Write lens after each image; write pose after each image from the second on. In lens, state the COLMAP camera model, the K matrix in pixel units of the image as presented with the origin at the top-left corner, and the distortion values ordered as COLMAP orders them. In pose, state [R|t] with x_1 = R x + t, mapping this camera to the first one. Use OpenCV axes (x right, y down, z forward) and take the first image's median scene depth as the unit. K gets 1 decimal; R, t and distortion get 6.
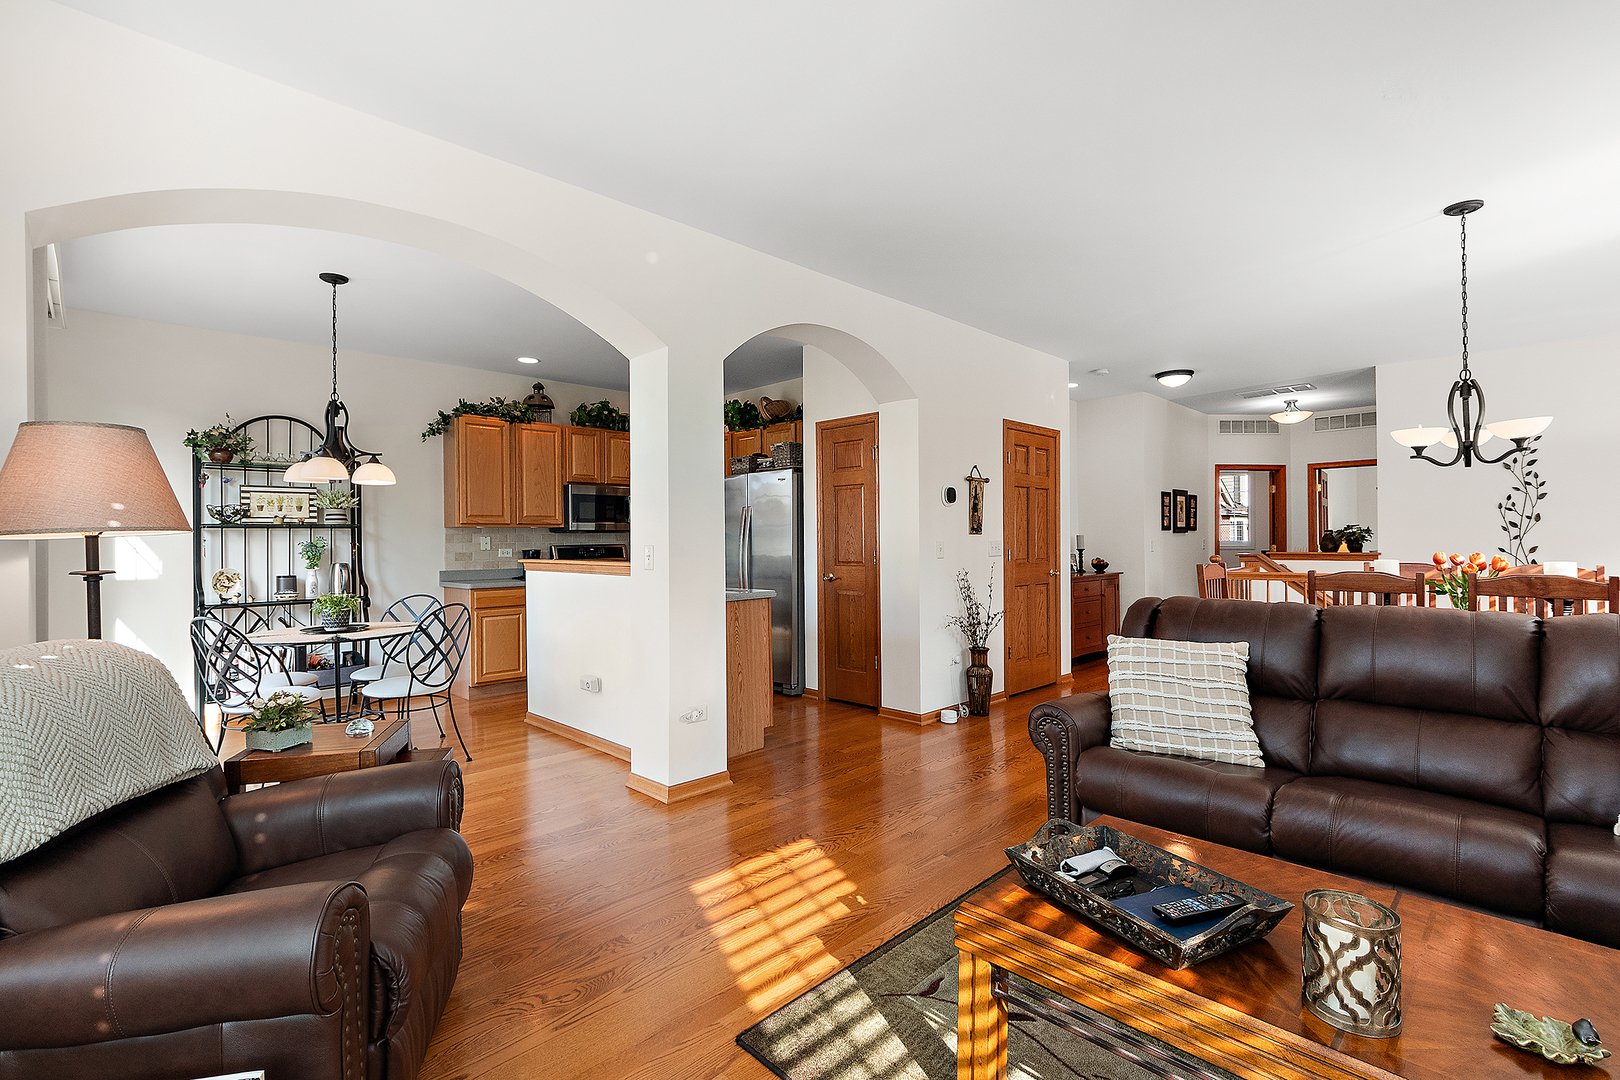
lens RADIAL K [[732.7, 0, 805.4], [0, 732.7, 541.8], [0, 0, 1]] dist [-0.024127, -0.000208]
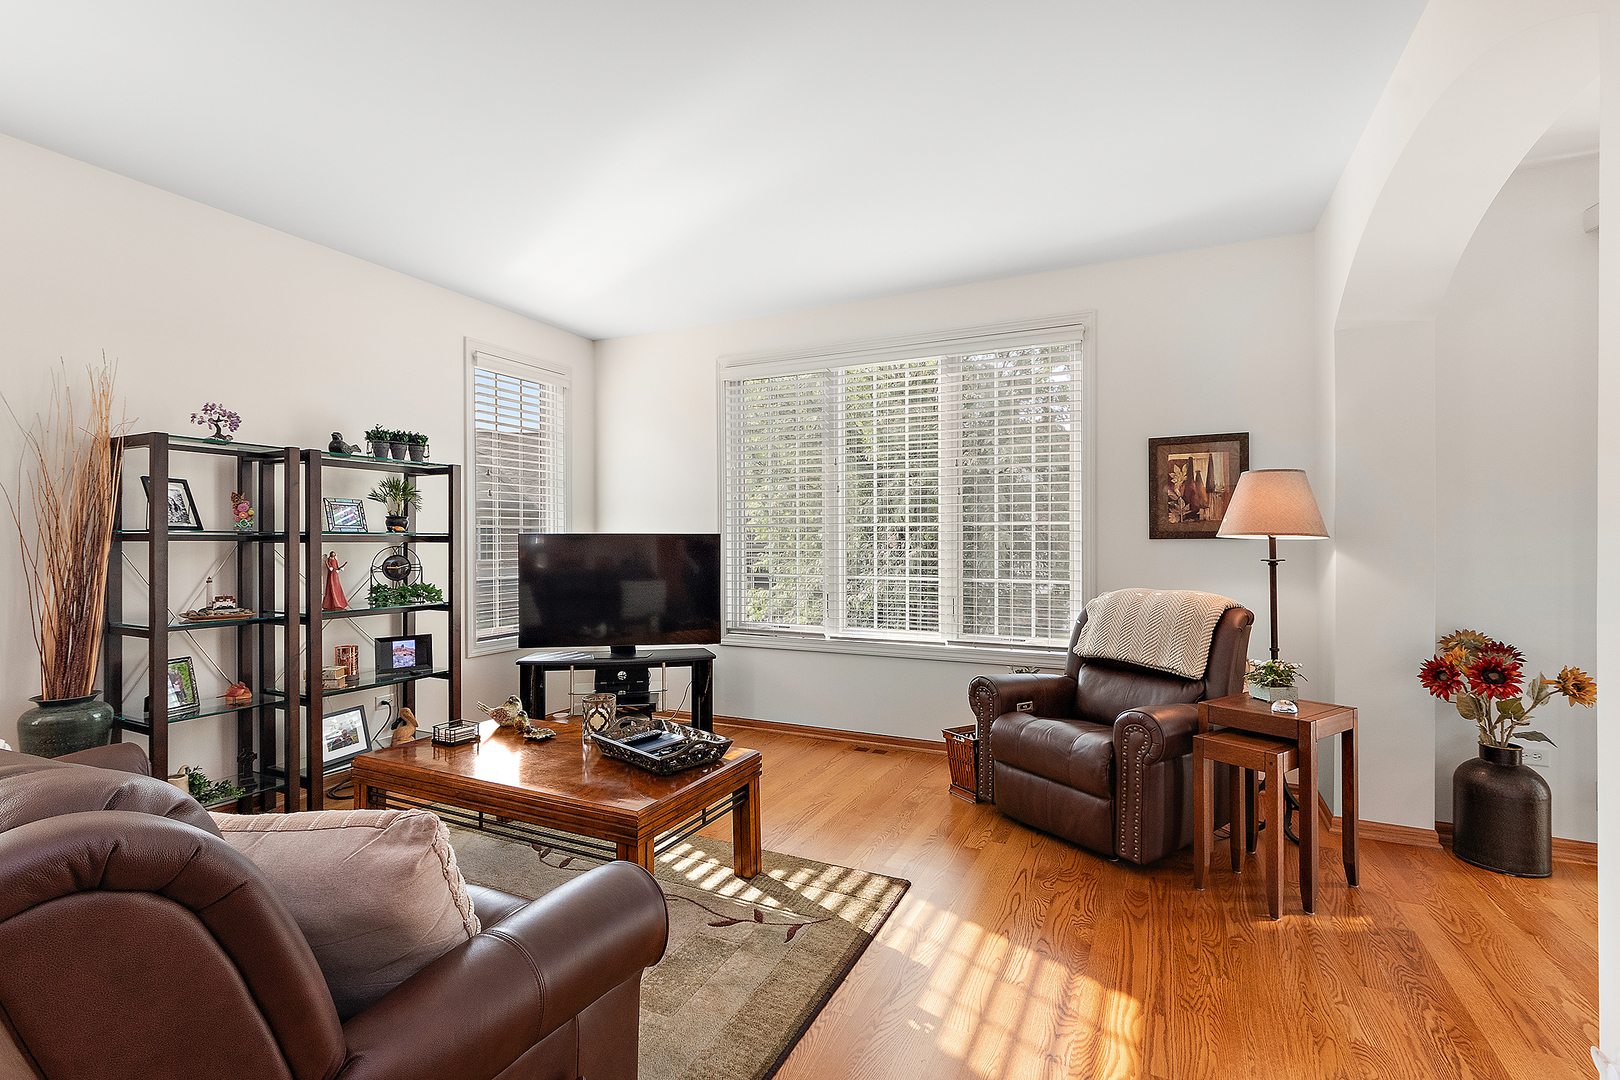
lens RADIAL K [[732.7, 0, 808.0], [0, 732.7, 539.6], [0, 0, 1]] dist [-0.024127, -0.000208]
pose [[-0.940475, 0.011750, -0.339659, 0.491675], [0.011703, 0.999929, 0.002188, -0.017450], [0.339661, -0.001918, -0.940546, 1.896395]]
